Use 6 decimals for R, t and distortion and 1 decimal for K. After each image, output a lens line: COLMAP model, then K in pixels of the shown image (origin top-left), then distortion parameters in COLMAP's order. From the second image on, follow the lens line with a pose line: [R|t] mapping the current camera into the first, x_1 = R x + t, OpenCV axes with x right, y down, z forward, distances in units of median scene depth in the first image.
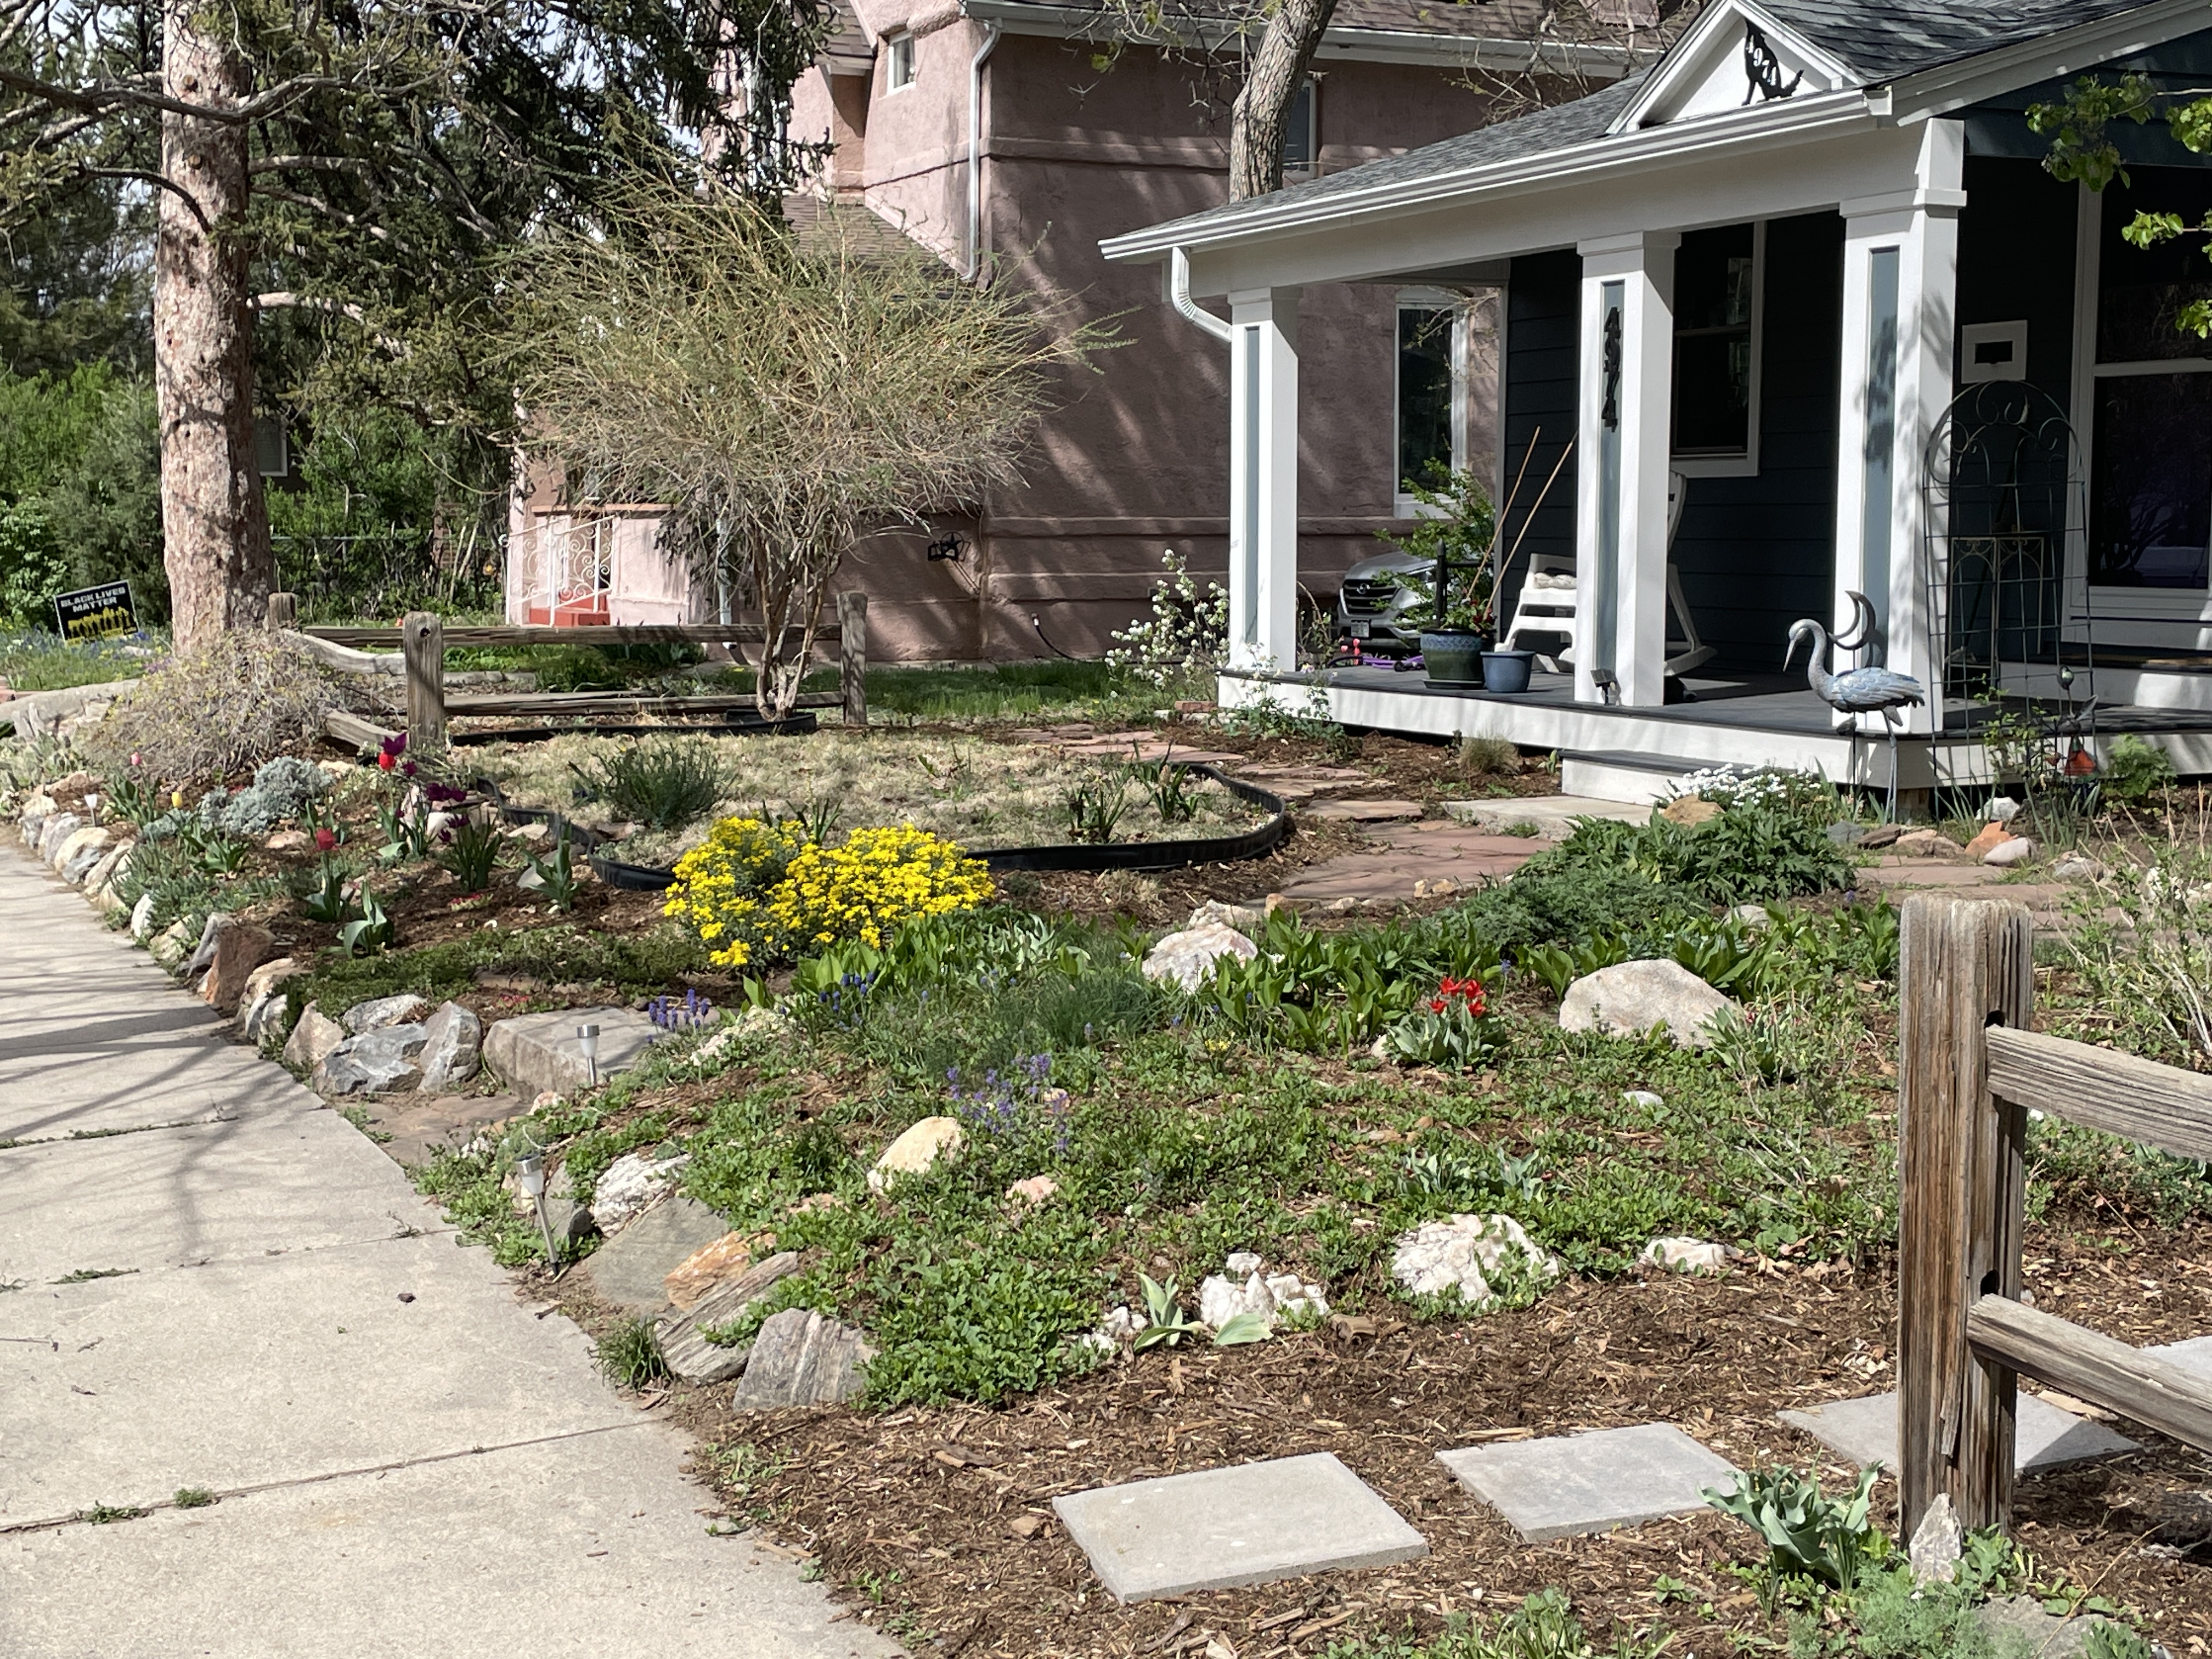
lens RADIAL K [[2994.2, 0, 1114.1], [0, 2994.2, 820.4], [0, 0, 1]] dist [0.106731, 0.000000]
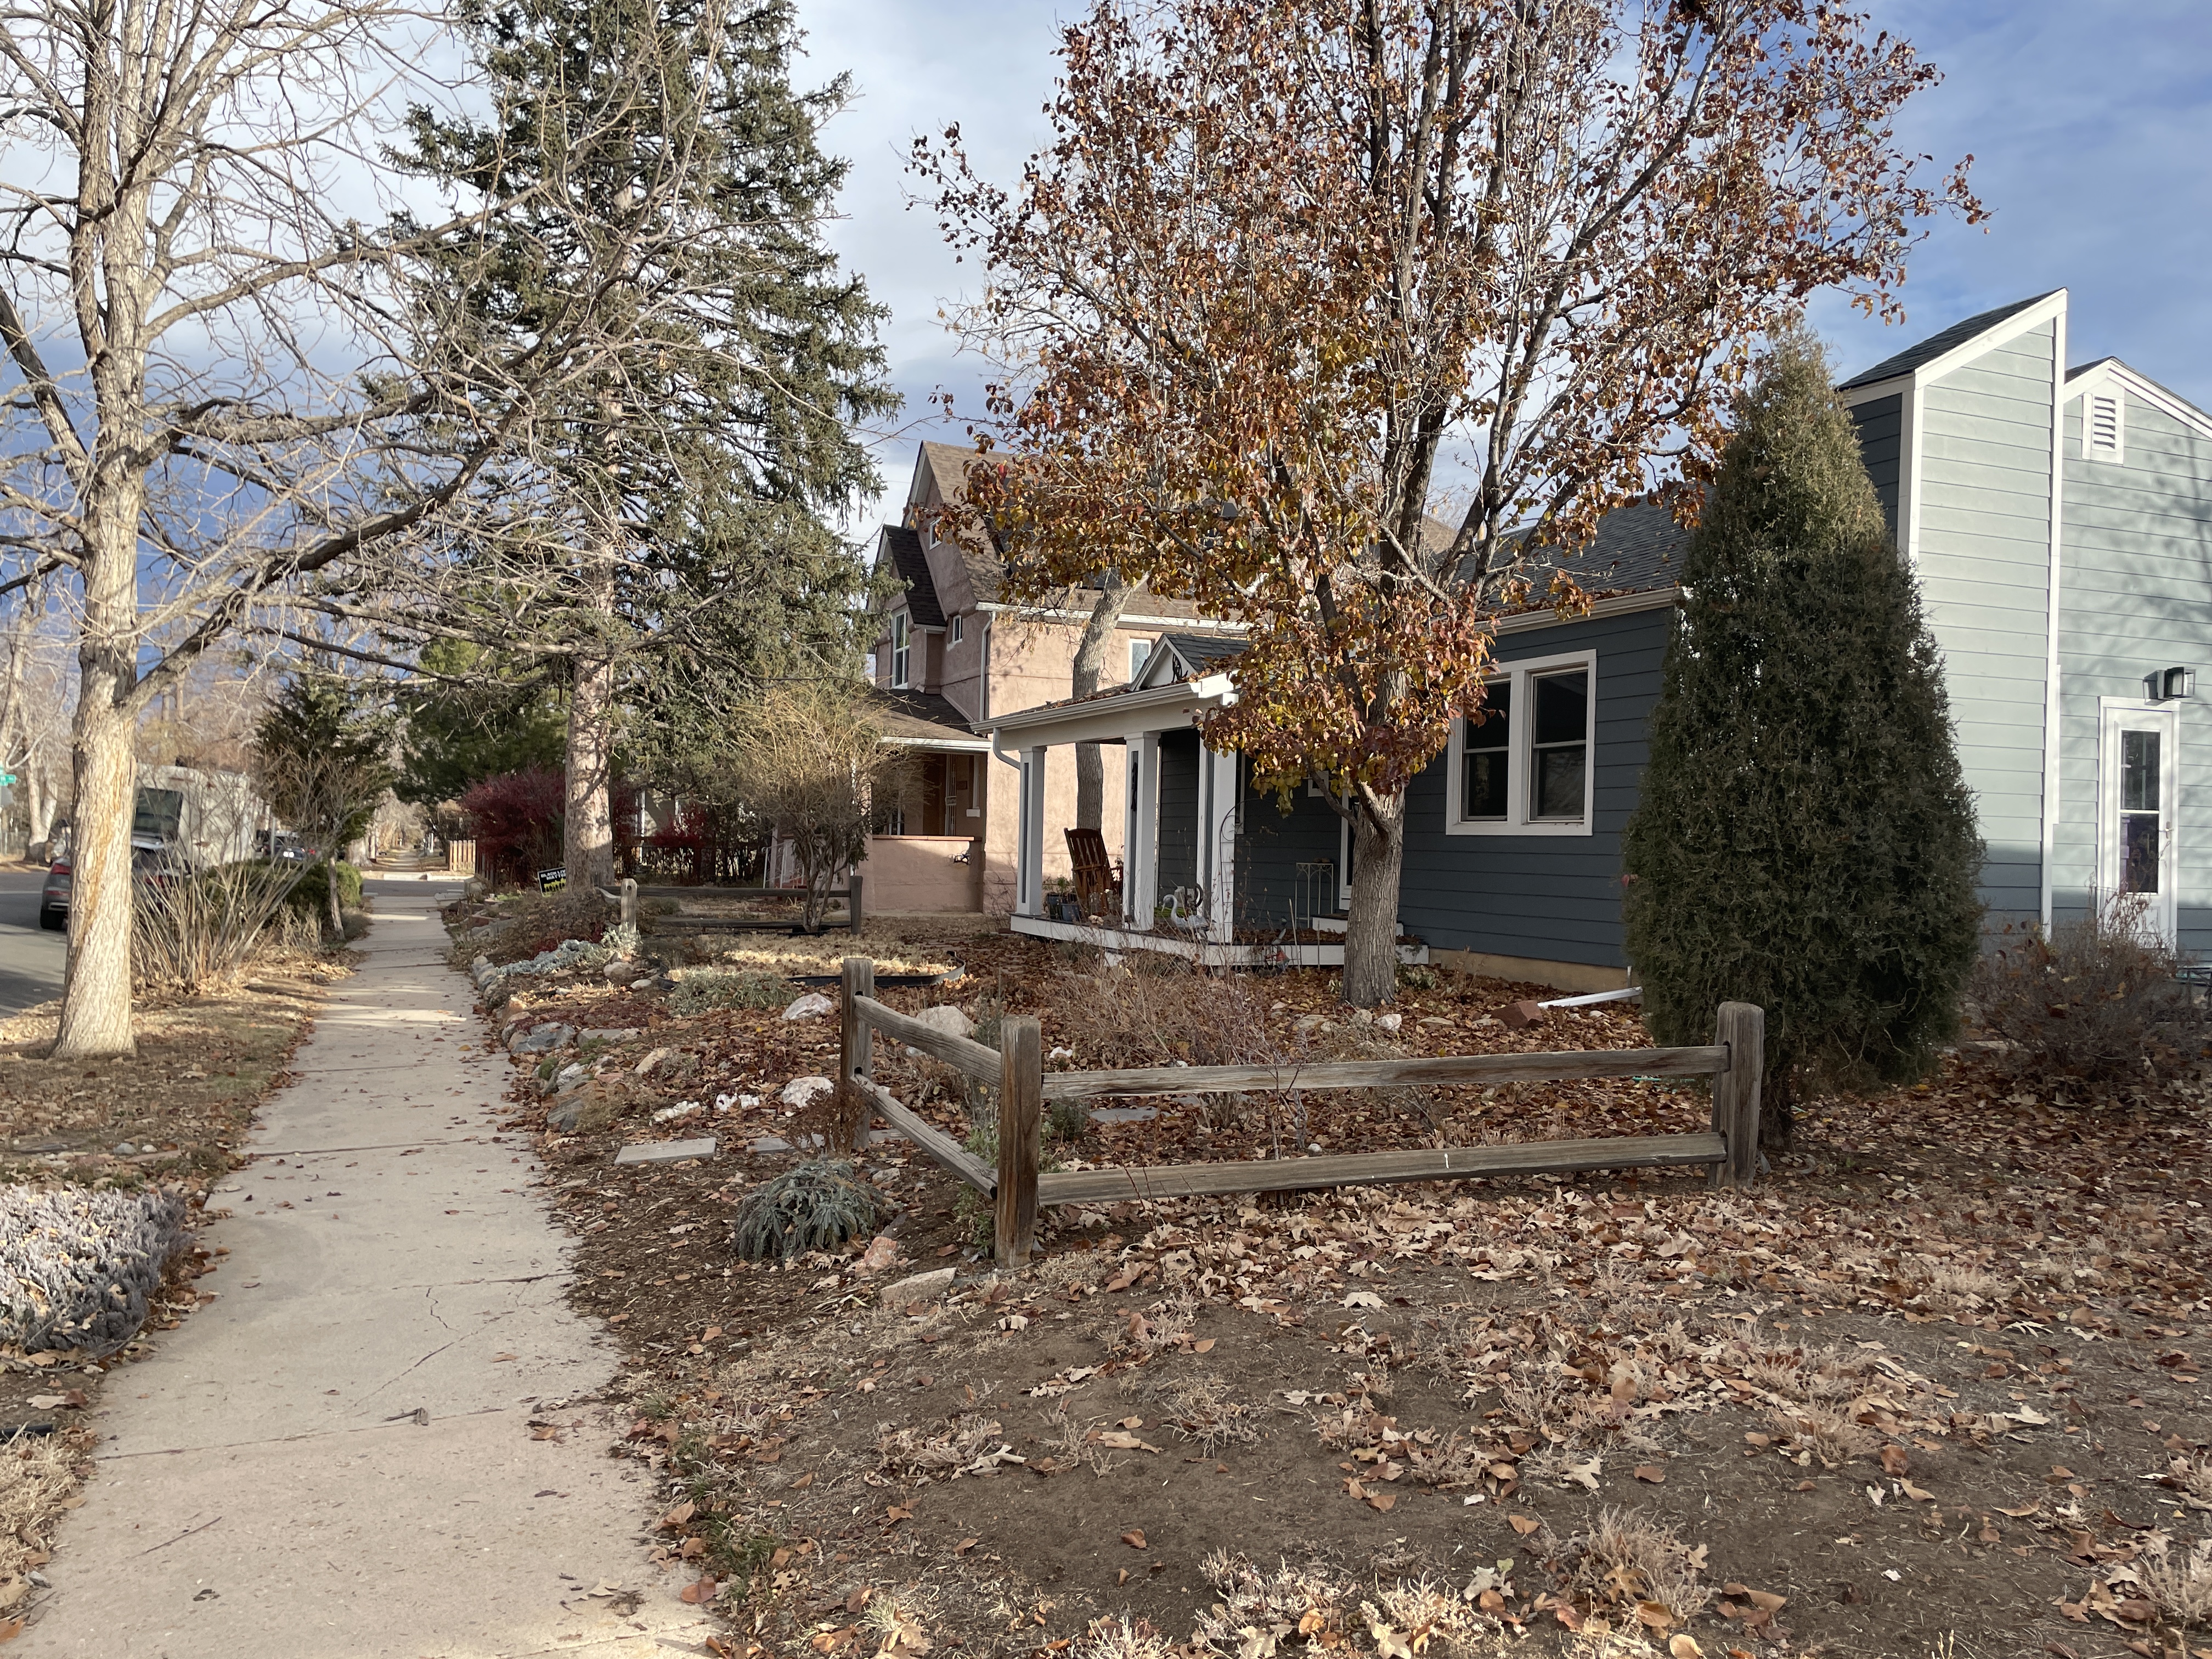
lens RADIAL K [[1670.8, 0, 1094.9], [0, 1670.8, 860.1], [0, 0, 1]] dist [0.062699, -0.058943]
pose [[0.997872, 0.022313, -0.061262, 0.227542], [-0.027745, 0.995619, -0.089293, 0.025879], [0.059001, 0.090803, 0.994120, -0.314068]]
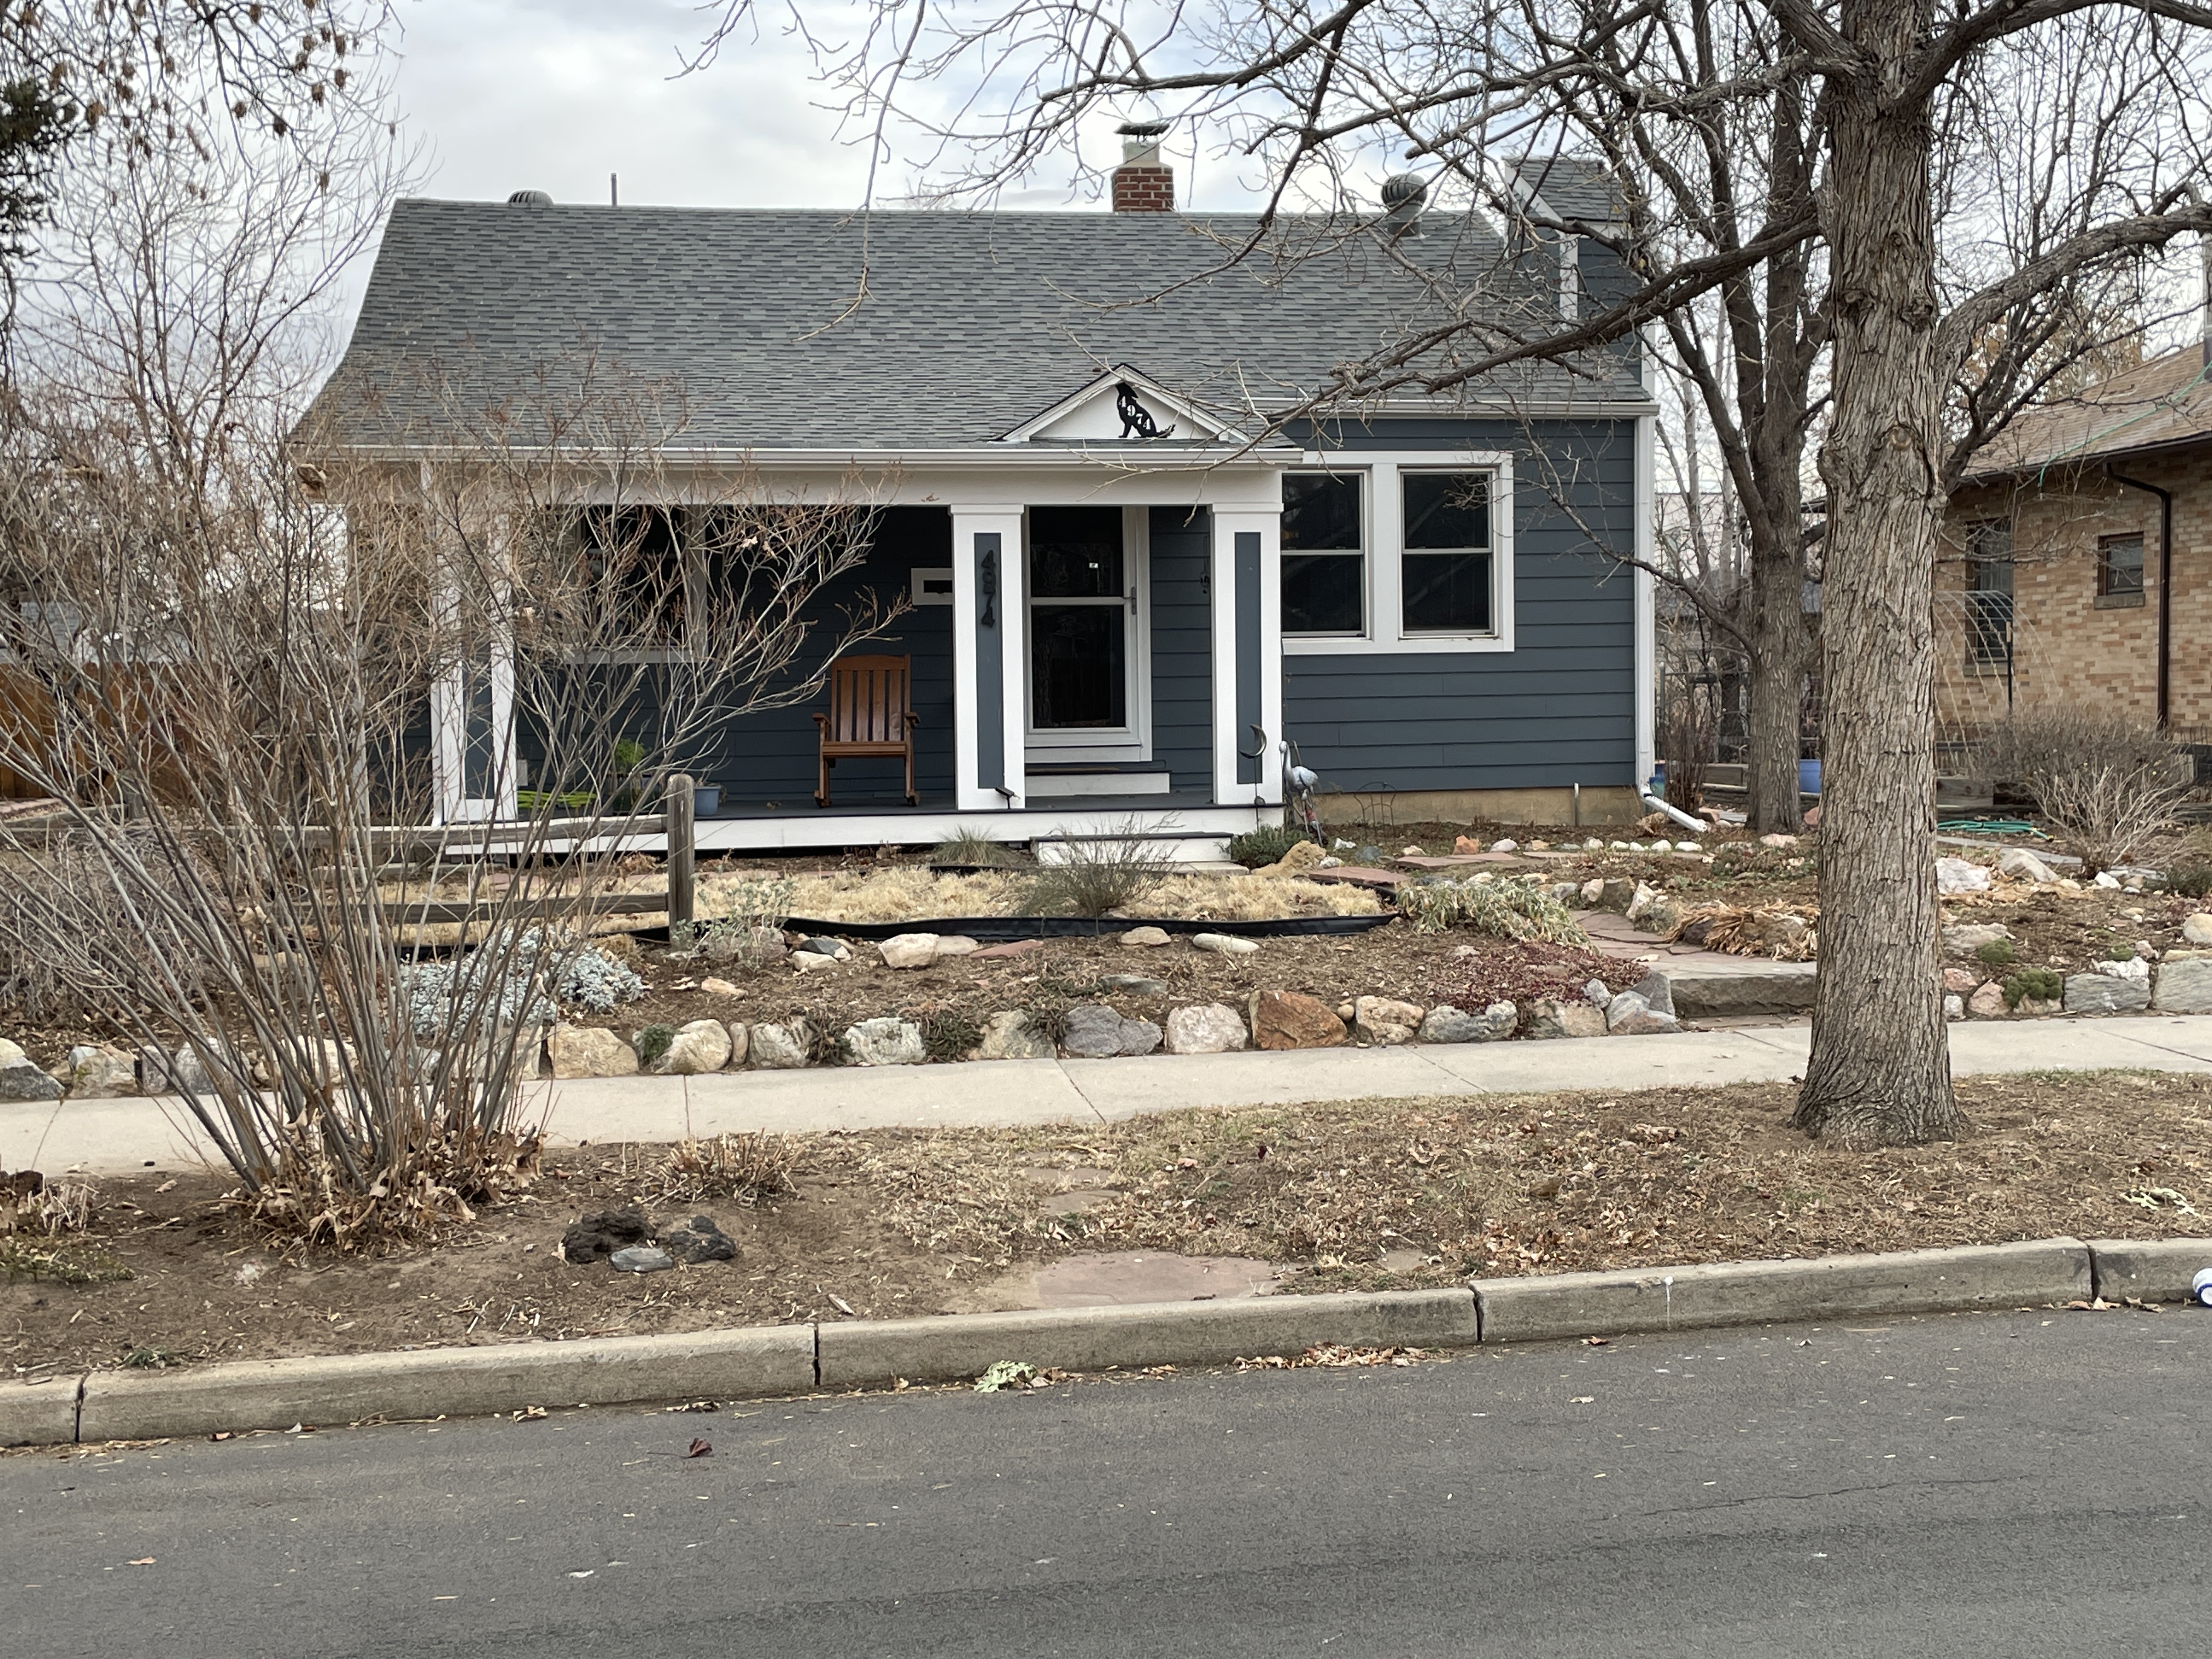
lens RADIAL K [[2563.1, 0, 1124.6], [0, 2563.1, 820.0], [0, 0, 1]] dist [0.167120, 0.000000]
pose [[0.284250, -0.051965, 0.957341, -1.131996], [0.112045, 0.993488, 0.020659, -0.056027], [-0.952181, 0.101393, 0.288221, 0.601976]]
